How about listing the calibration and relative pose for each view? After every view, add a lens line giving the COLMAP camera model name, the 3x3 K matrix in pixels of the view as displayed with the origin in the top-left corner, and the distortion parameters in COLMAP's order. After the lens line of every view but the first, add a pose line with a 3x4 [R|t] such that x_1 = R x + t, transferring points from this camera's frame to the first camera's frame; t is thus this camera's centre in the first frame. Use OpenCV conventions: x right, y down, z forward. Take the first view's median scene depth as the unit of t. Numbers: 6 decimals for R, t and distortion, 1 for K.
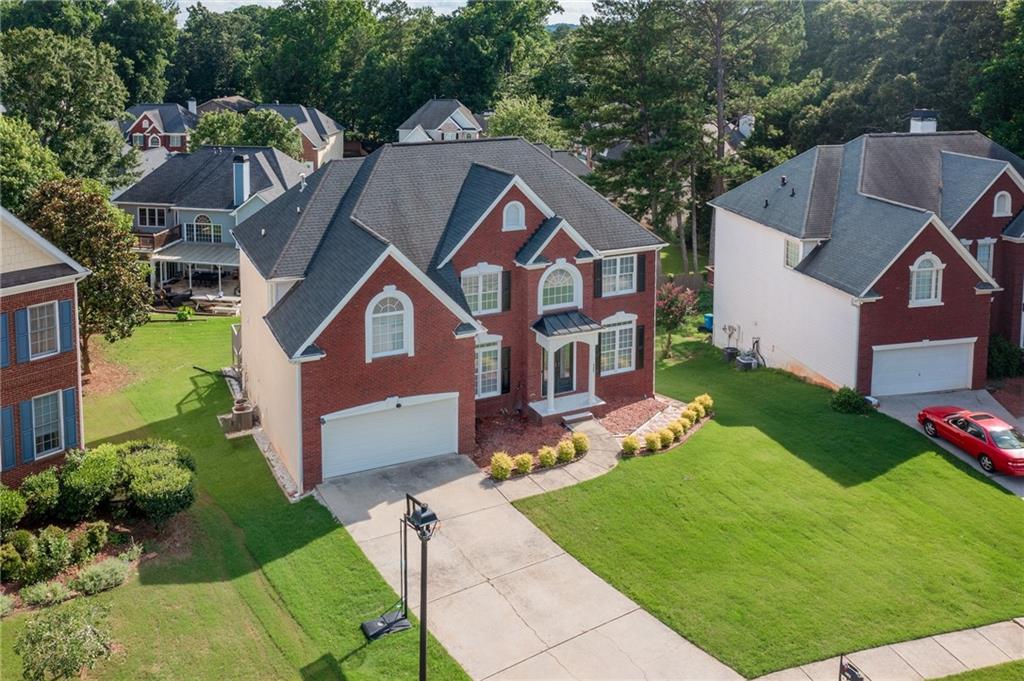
lens RADIAL K [[867.1, 0, 484.9], [0, 867.1, 383.3], [0, 0, 1]] dist [-0.005799, 0.000628]
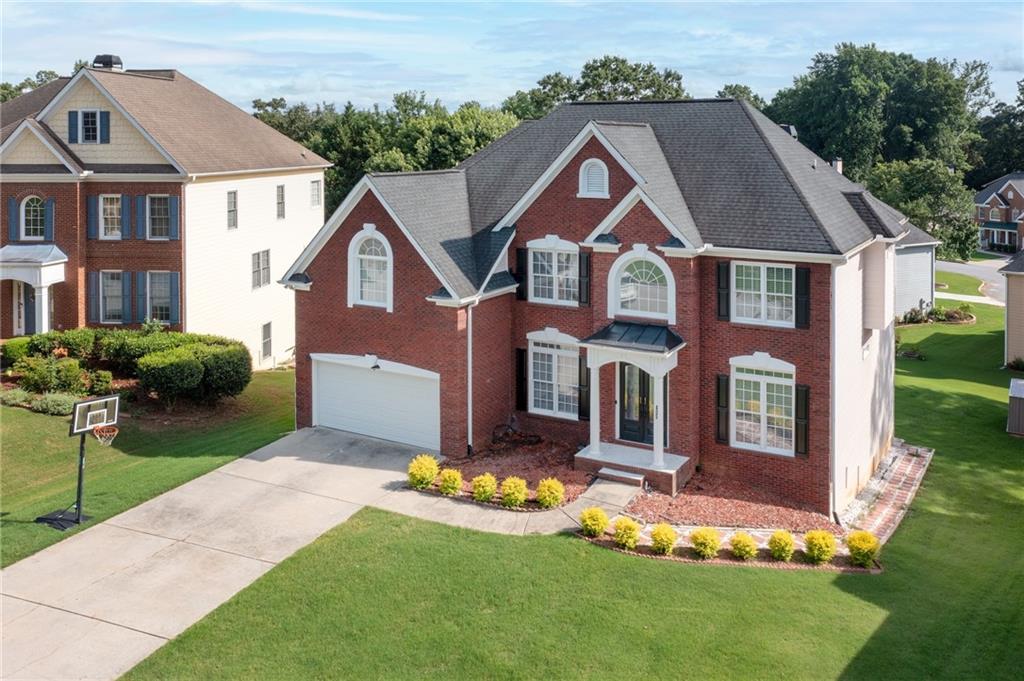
lens RADIAL K [[859.3, 0, 512.0], [0, 859.3, 340.5], [0, 0, 1]] dist [-0.012922, -0.006944]
pose [[0.583501, 0.190408, -0.789475, 0.586436], [-0.305532, 0.952174, 0.003830, -0.039794], [0.752447, 0.238975, 0.613771, 0.509667]]
